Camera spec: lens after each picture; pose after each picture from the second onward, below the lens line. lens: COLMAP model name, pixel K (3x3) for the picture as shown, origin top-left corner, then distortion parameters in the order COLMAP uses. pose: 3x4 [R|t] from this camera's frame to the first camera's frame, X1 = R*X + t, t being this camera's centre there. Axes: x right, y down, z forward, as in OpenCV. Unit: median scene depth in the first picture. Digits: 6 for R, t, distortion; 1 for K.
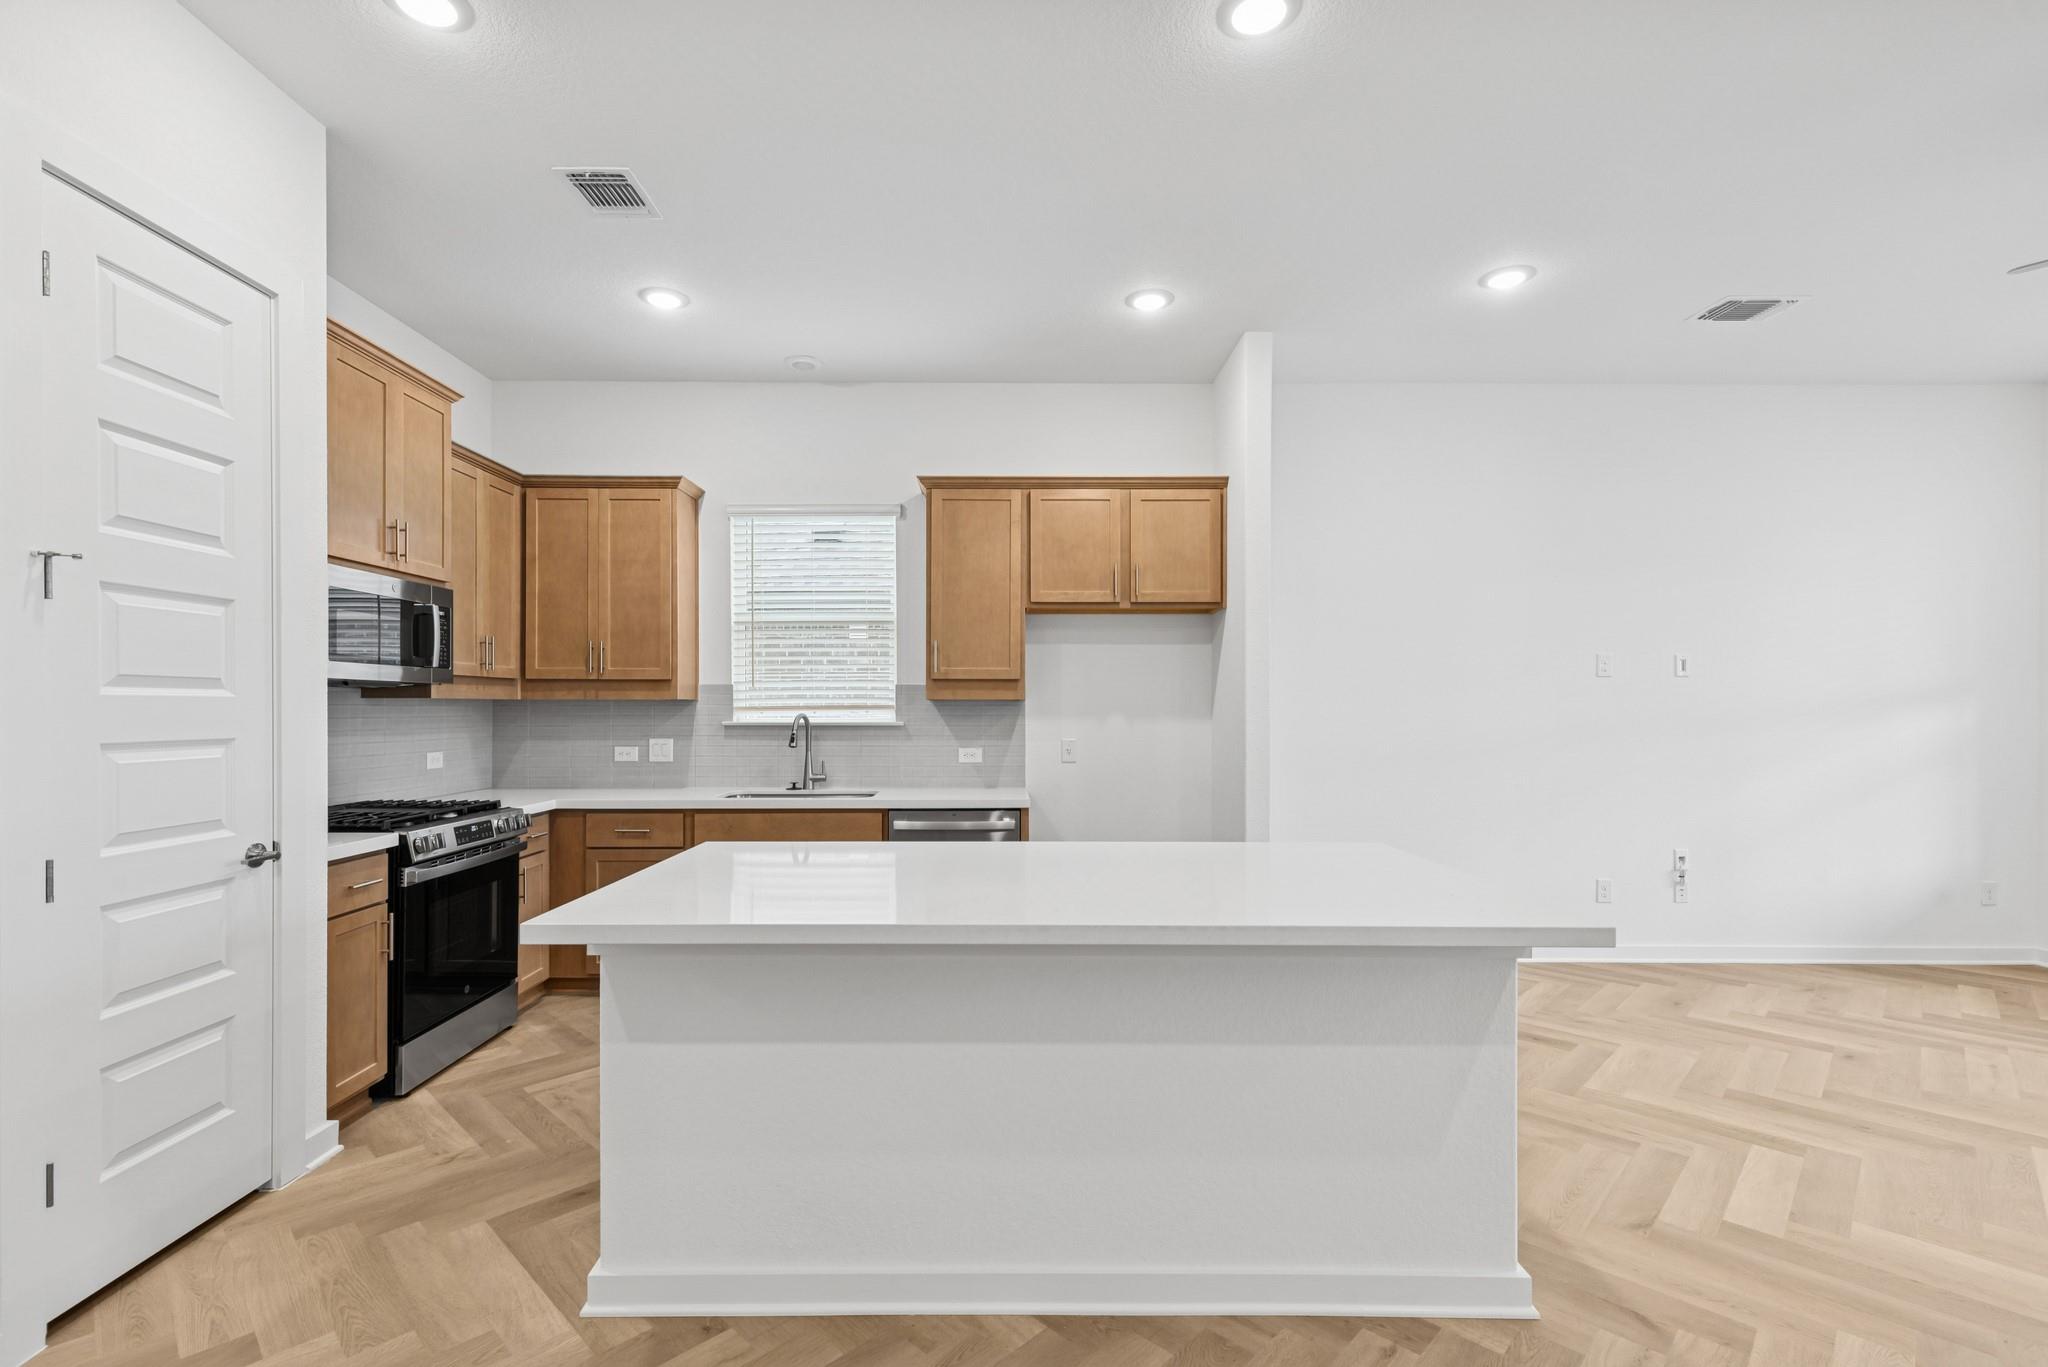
lens RADIAL K [[931.2, 0, 1001.6], [0, 931.2, 710.6], [0, 0, 1]] dist [0.007565, 0.000187]
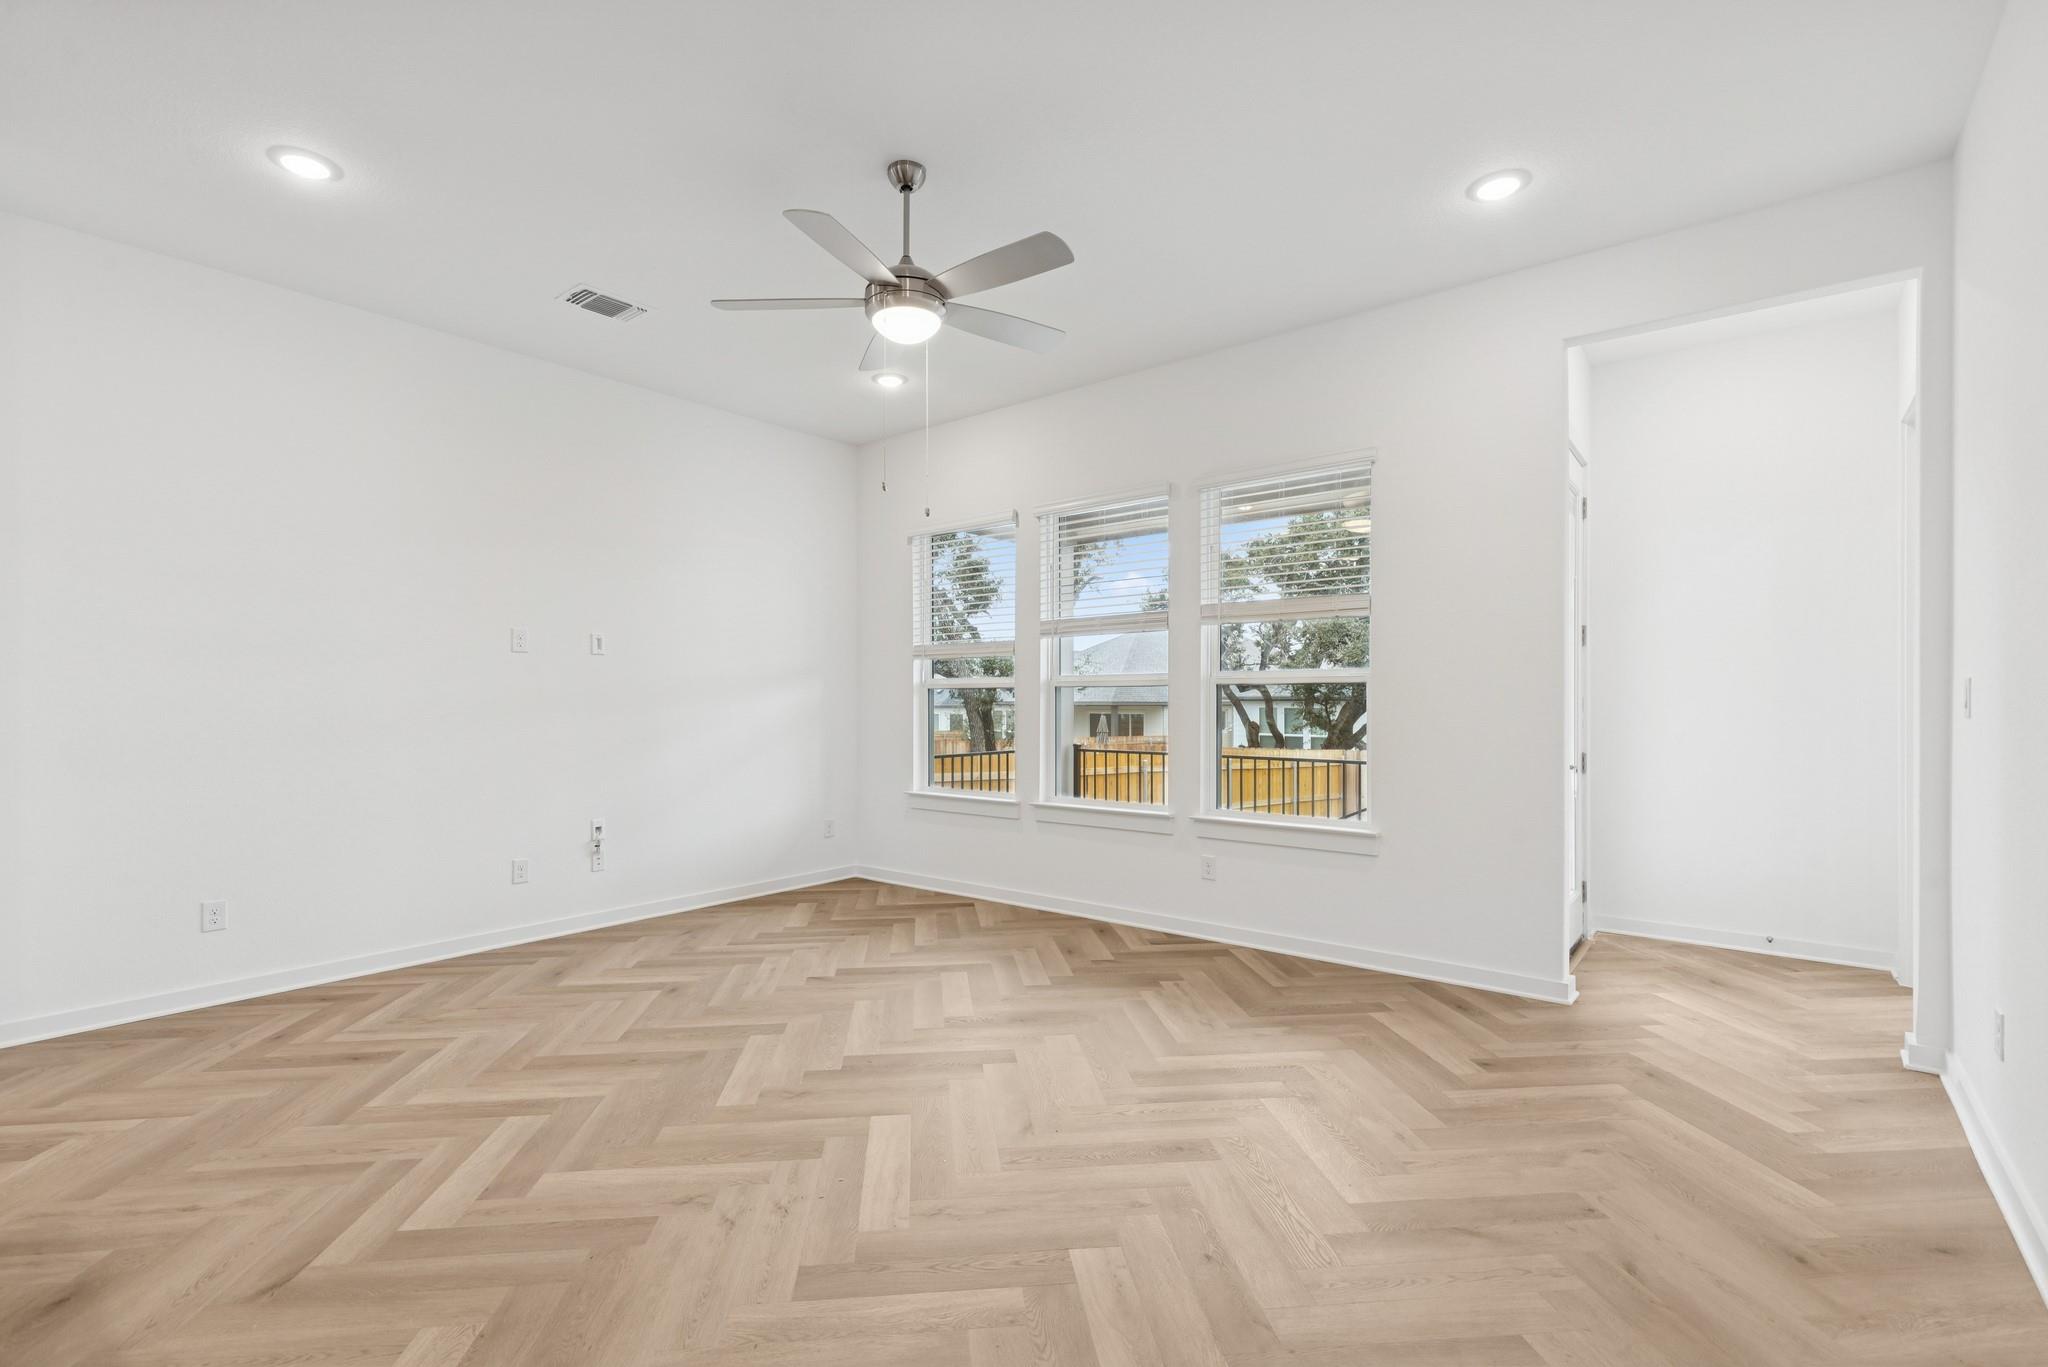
lens RADIAL K [[919.4, 0, 1013.1], [0, 919.4, 698.2], [0, 0, 1]] dist [0.008961, -0.001255]
pose [[0.635133, -0.003005, 0.772397, 0.246271], [0.008498, 0.999959, -0.003097, 0.021353], [-0.772356, 0.008531, 0.635133, -0.012474]]
